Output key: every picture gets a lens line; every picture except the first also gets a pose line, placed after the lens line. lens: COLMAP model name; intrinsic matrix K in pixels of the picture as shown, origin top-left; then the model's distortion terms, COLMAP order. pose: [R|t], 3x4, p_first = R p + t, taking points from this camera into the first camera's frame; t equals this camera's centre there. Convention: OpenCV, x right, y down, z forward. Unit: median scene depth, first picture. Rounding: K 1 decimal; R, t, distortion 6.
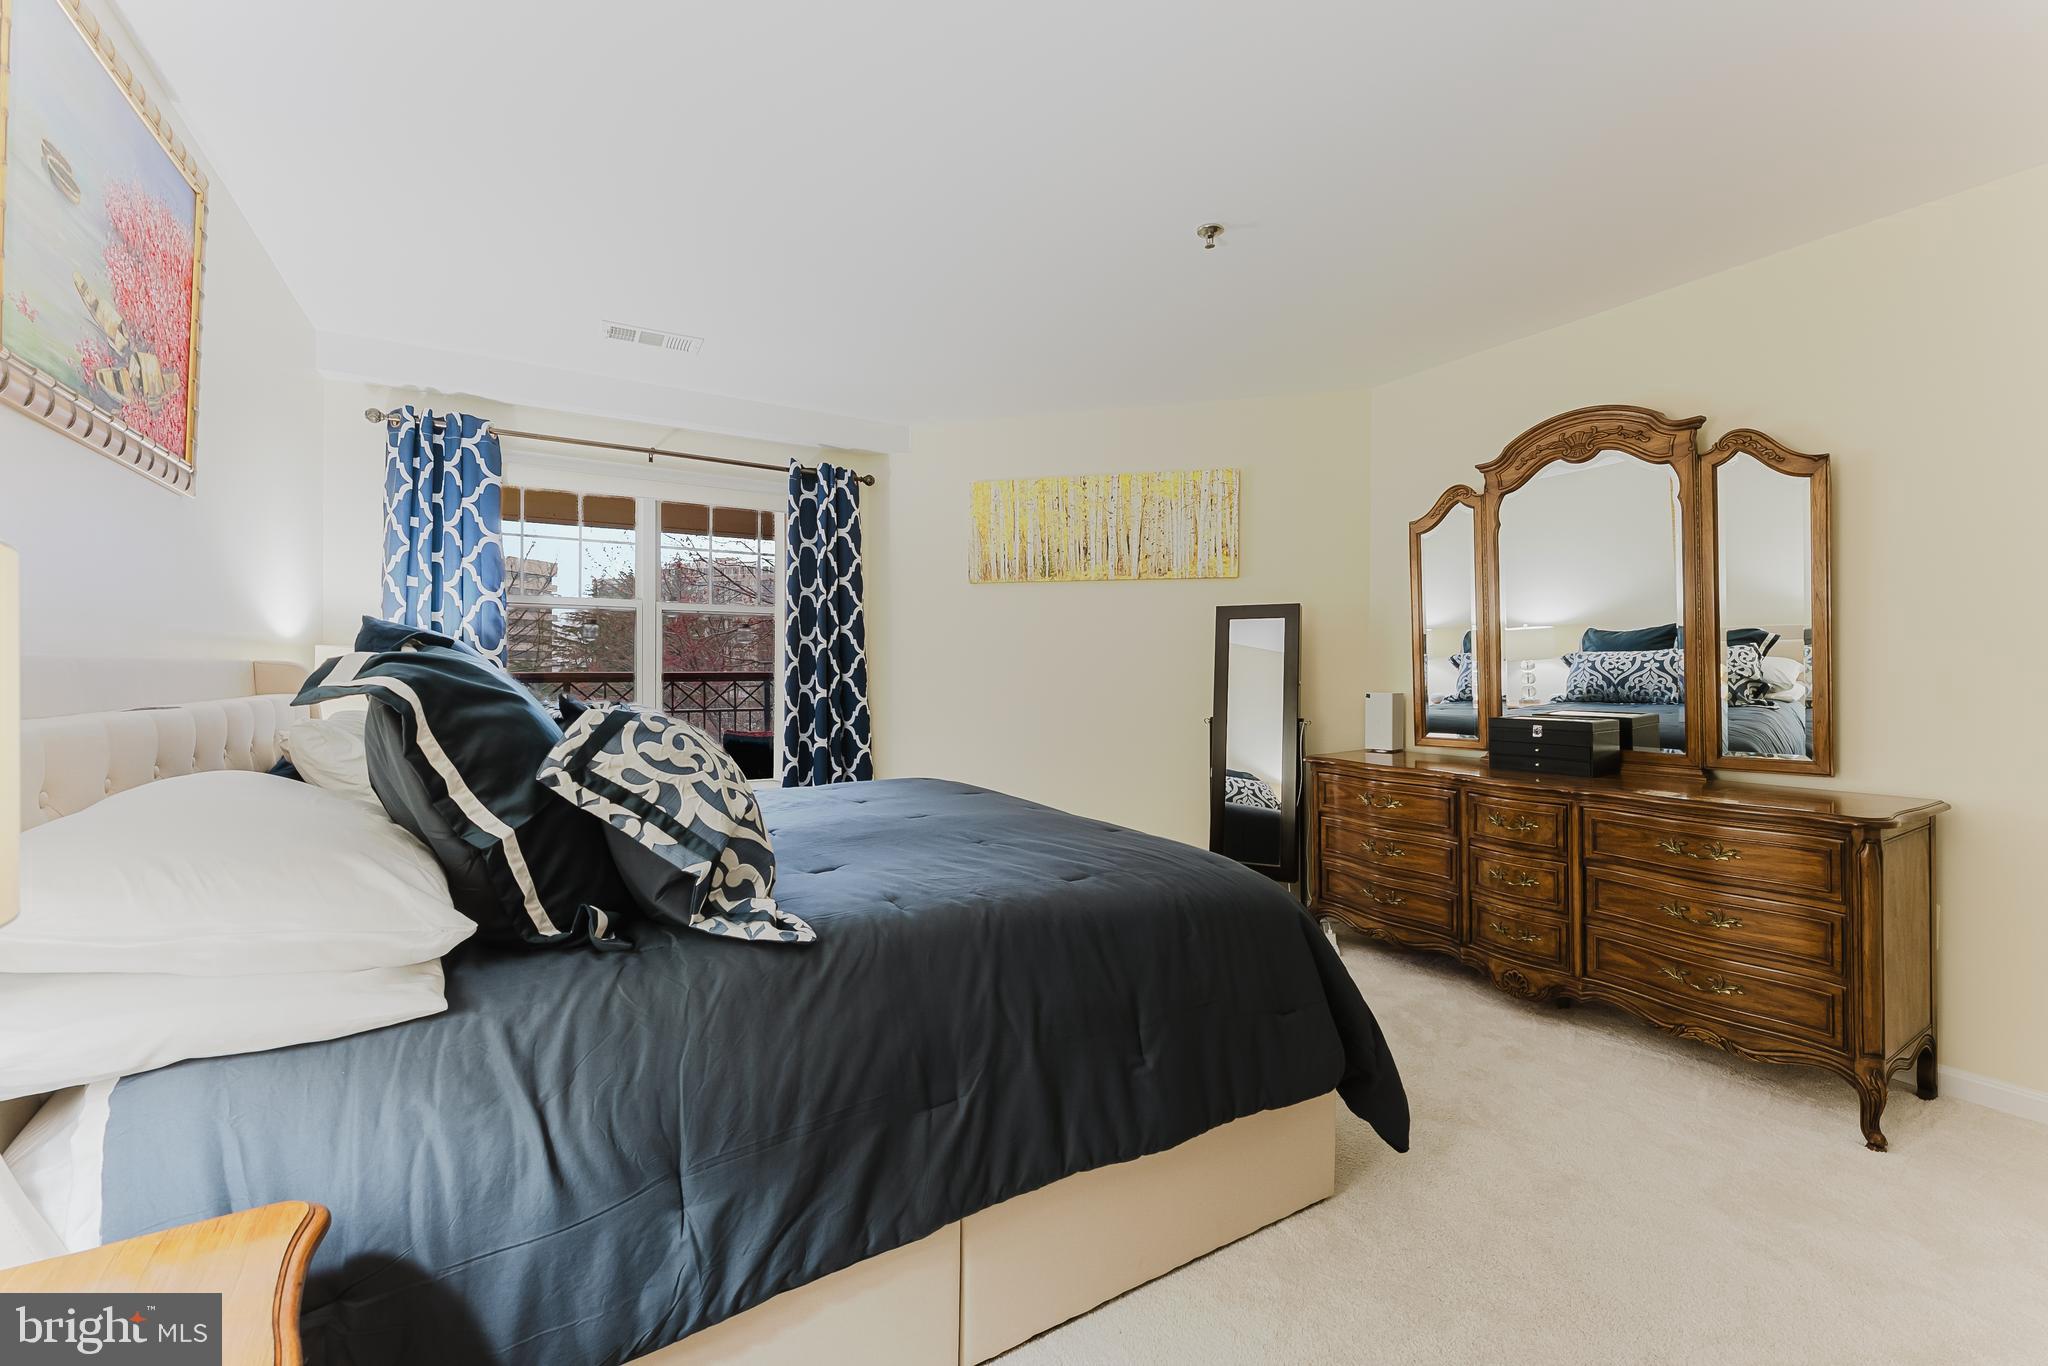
lens RADIAL K [[831.2, 0, 1021.2], [0, 831.2, 662.7], [0, 0, 1]] dist [0.000849, 0.000120]
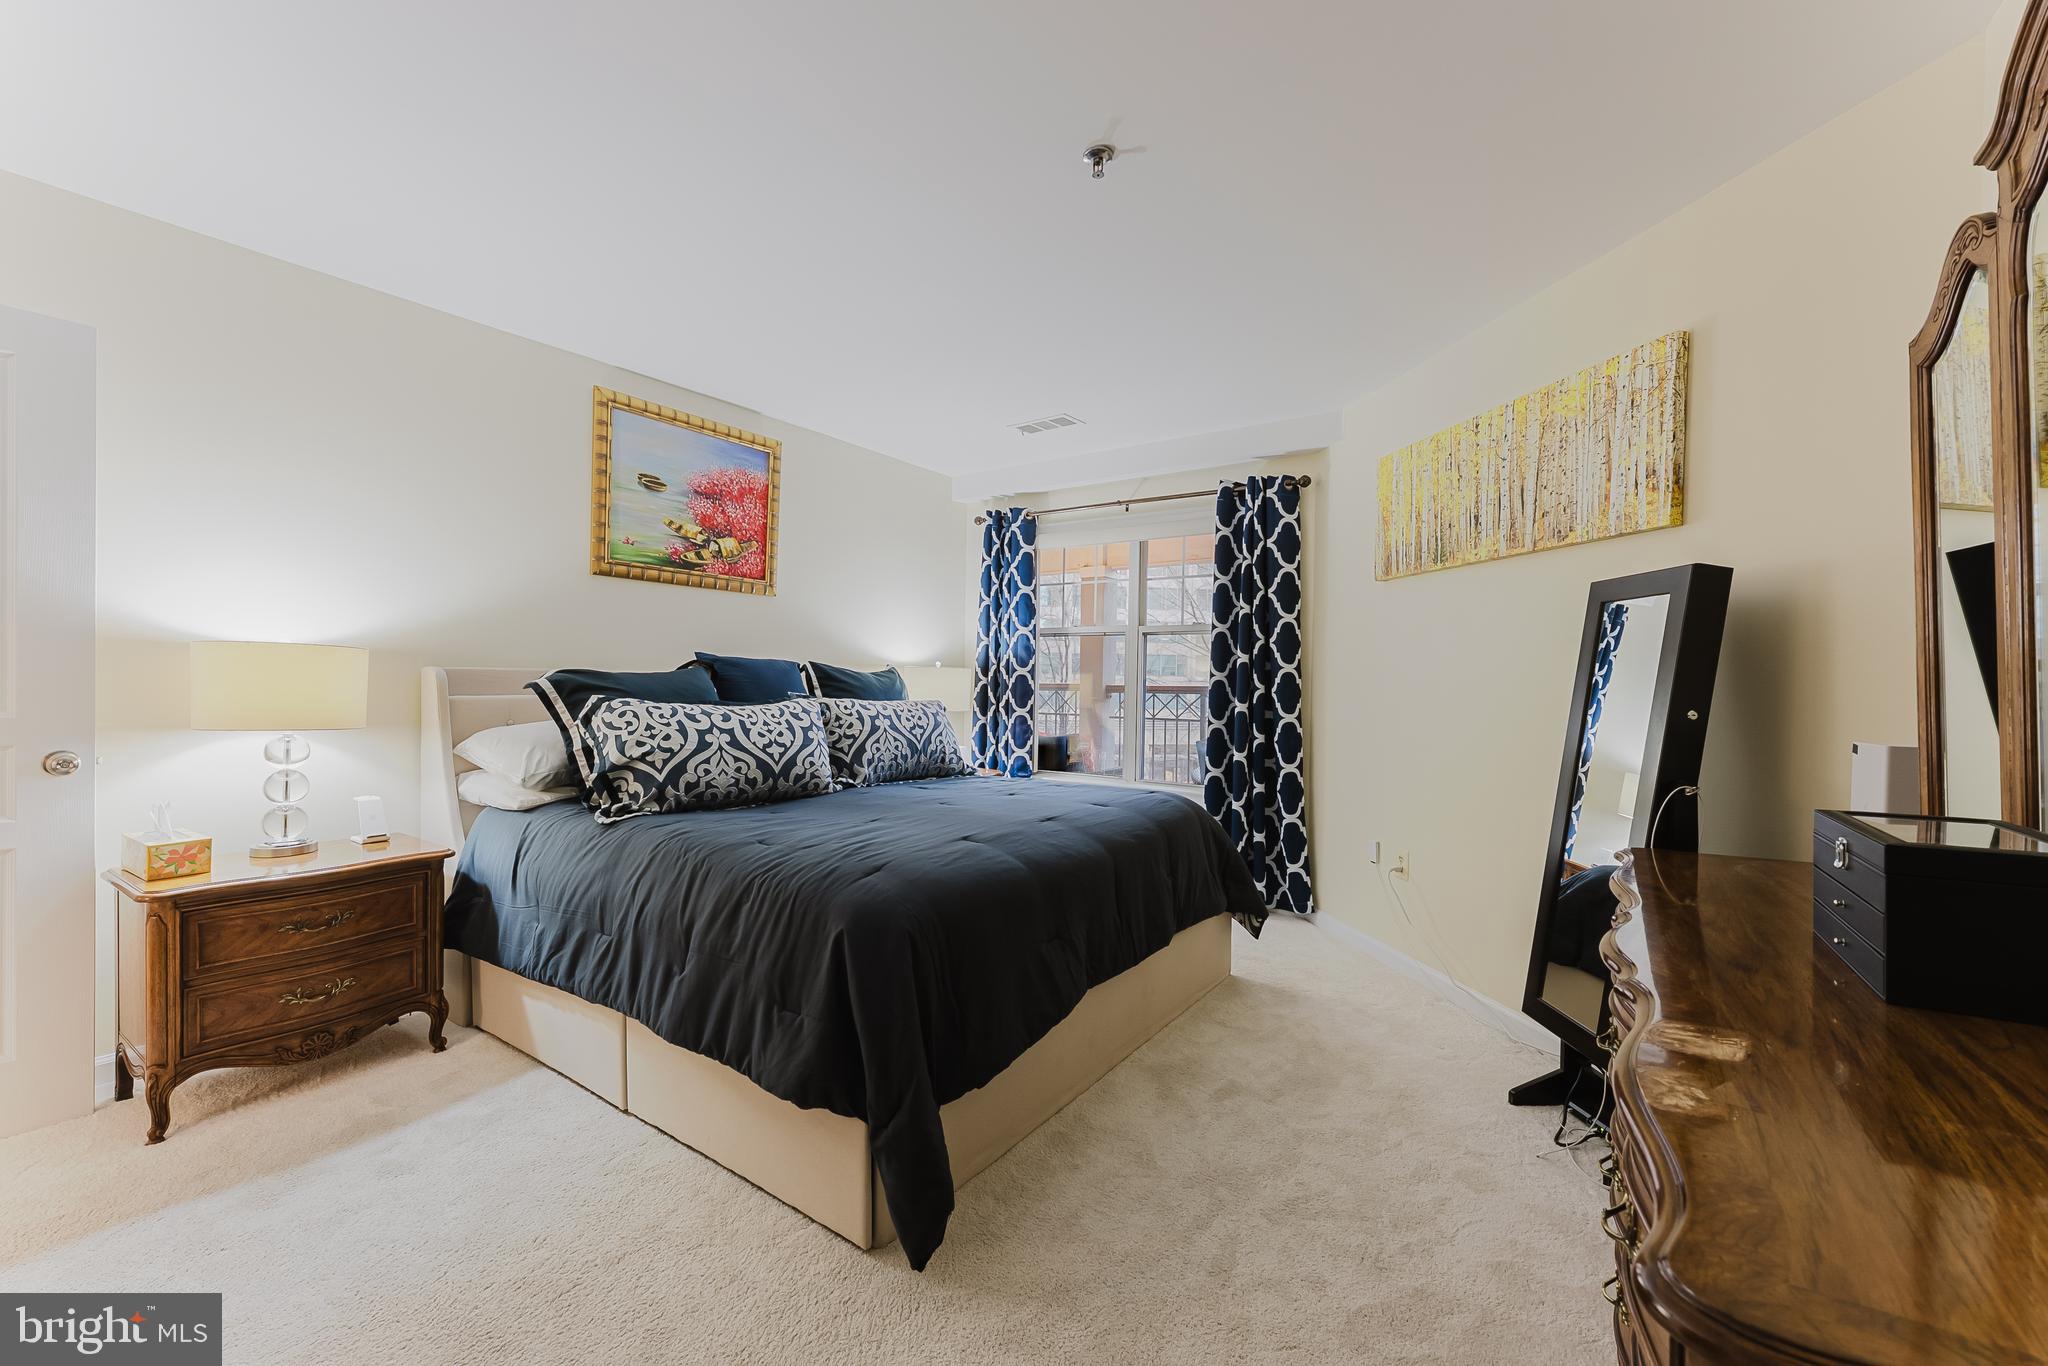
lens RADIAL K [[831.2, 0, 1011.8], [0, 831.2, 683.5], [0, 0, 1]] dist [0.000849, 0.000120]
pose [[0.401537, 0.006152, -0.915822, 0.586354], [-0.003509, 0.999980, 0.005178, 0.003472], [0.915836, 0.001135, 0.401551, 0.355613]]
